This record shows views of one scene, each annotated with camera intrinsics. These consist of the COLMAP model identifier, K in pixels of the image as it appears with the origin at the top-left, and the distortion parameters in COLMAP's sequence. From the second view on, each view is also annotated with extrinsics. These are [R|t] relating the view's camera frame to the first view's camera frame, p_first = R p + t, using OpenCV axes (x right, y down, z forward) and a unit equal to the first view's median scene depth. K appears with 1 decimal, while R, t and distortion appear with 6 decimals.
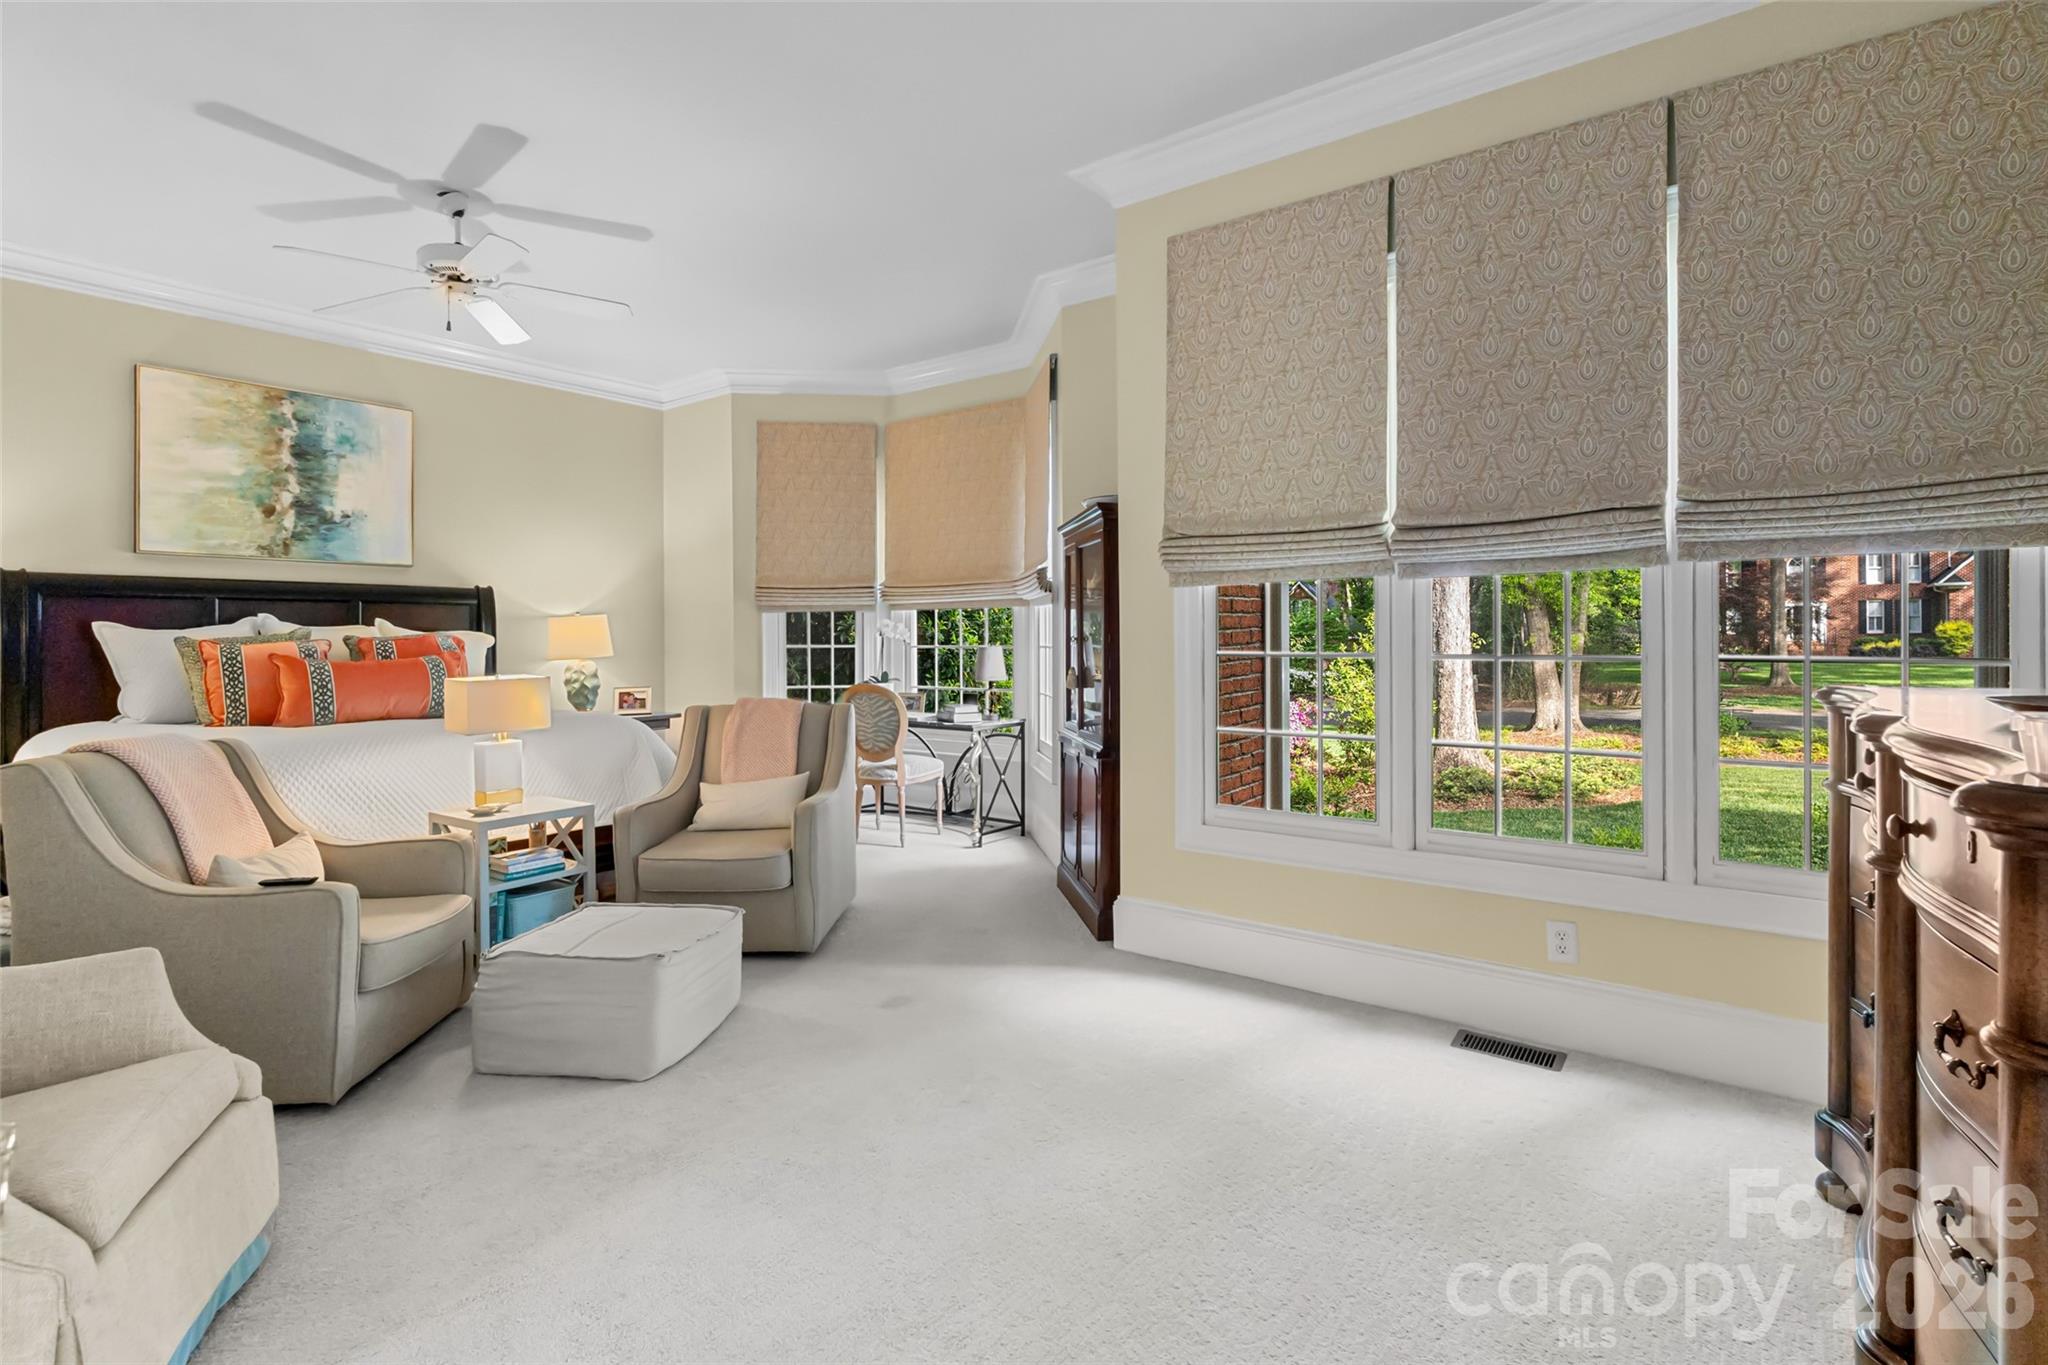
lens RADIAL K [[957.6, 0, 1028.1], [0, 957.6, 637.0], [0, 0, 1]] dist [-0.004559, 0.001268]
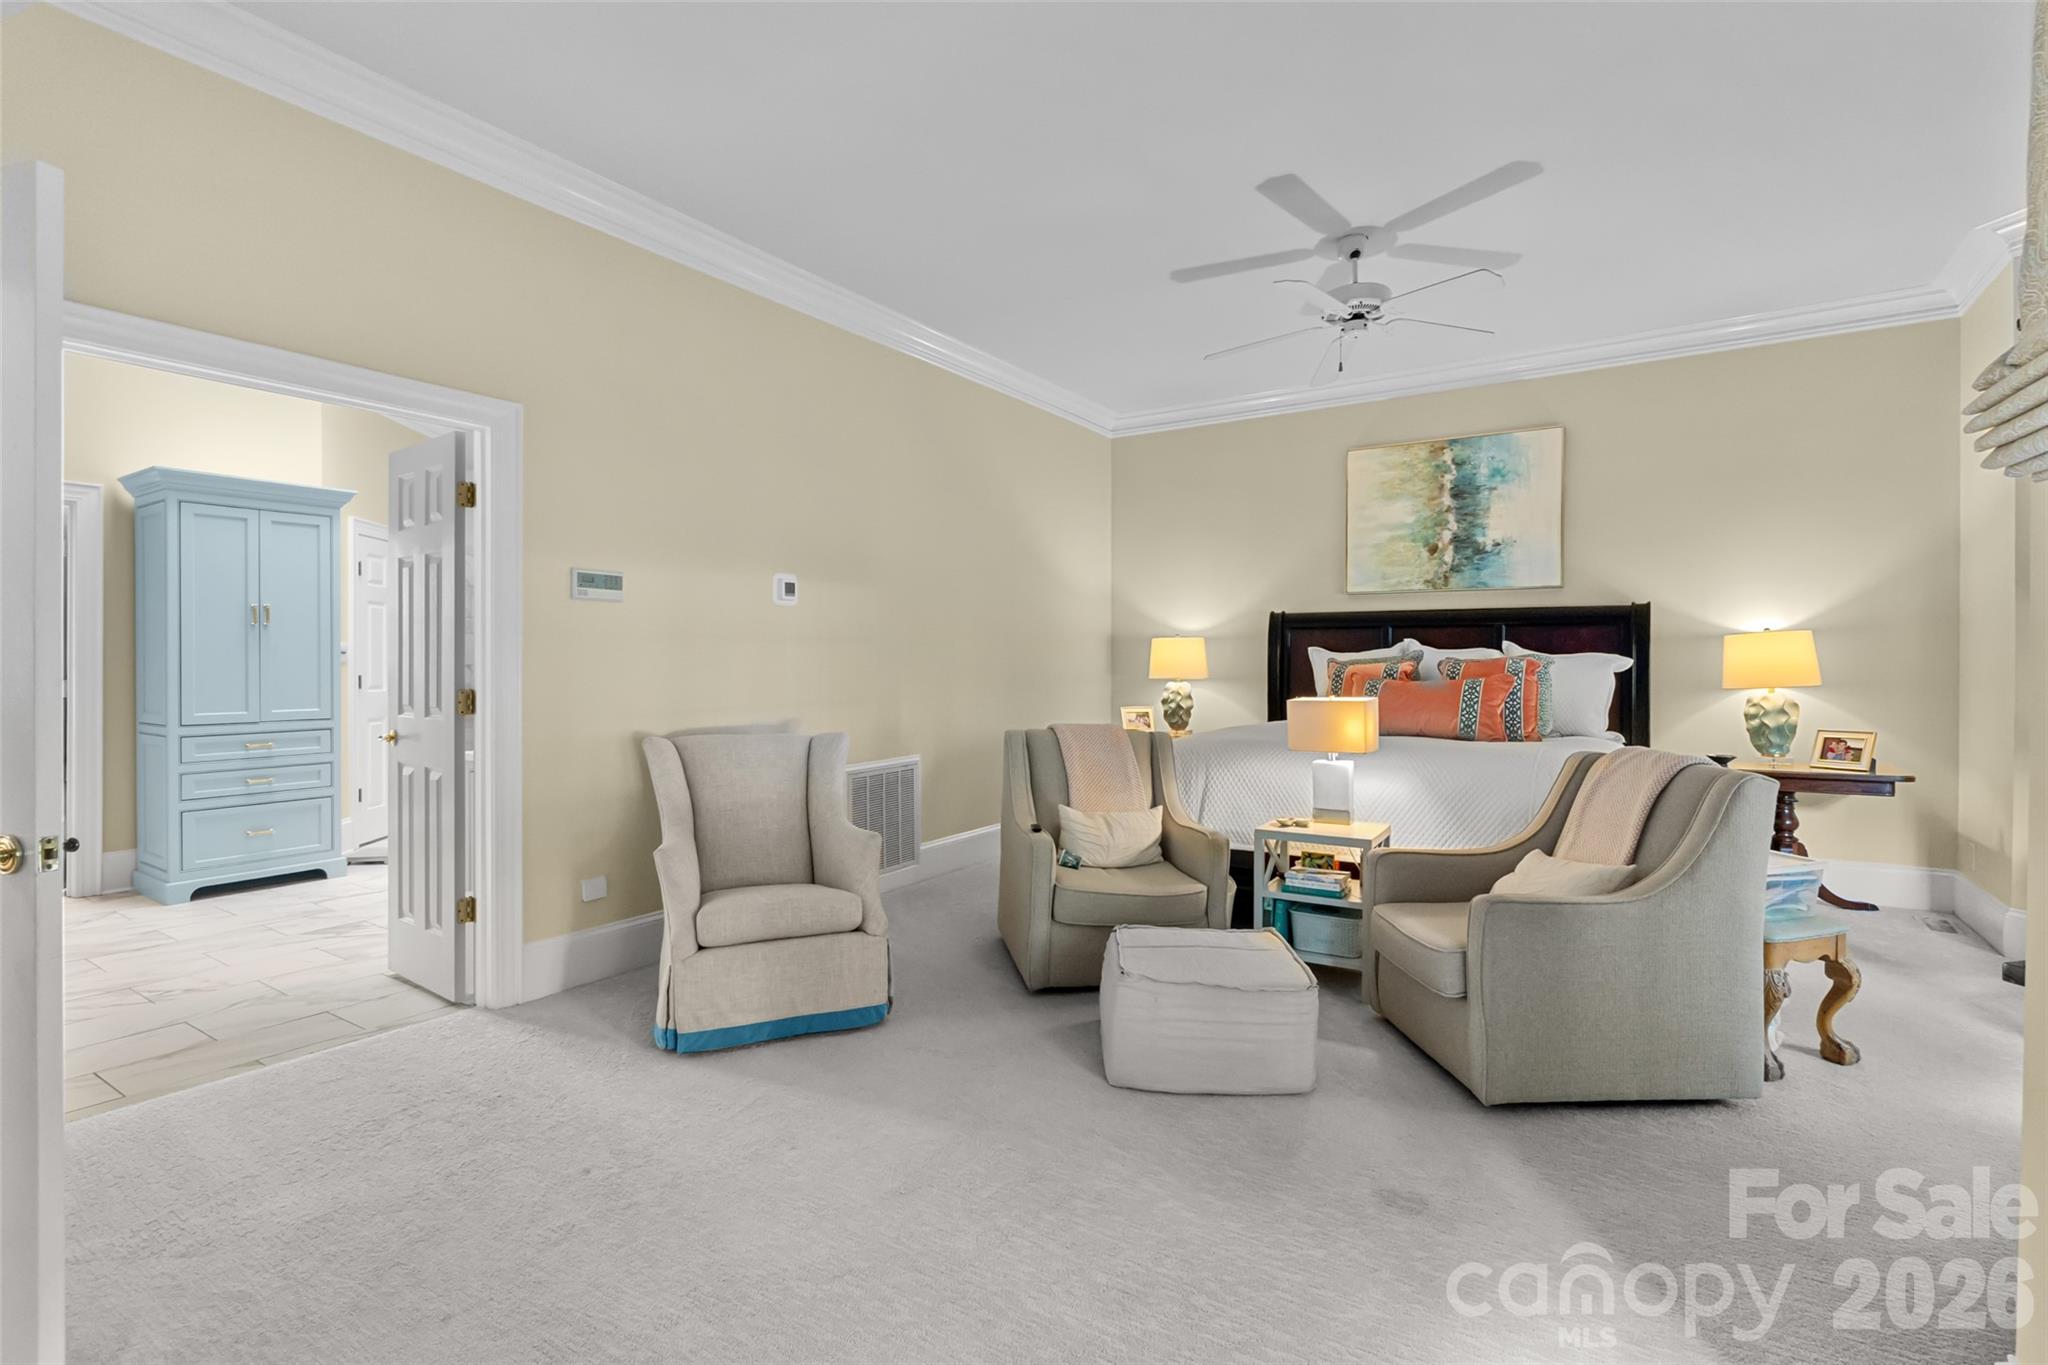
lens RADIAL K [[957.6, 0, 1022.1], [0, 957.6, 667.0], [0, 0, 1]] dist [-0.004559, 0.001268]
pose [[0.057420, 0.012531, -0.998271, 0.327367], [-0.003069, 0.999919, 0.012375, -0.002679], [0.998345, 0.002353, 0.057454, 0.436191]]
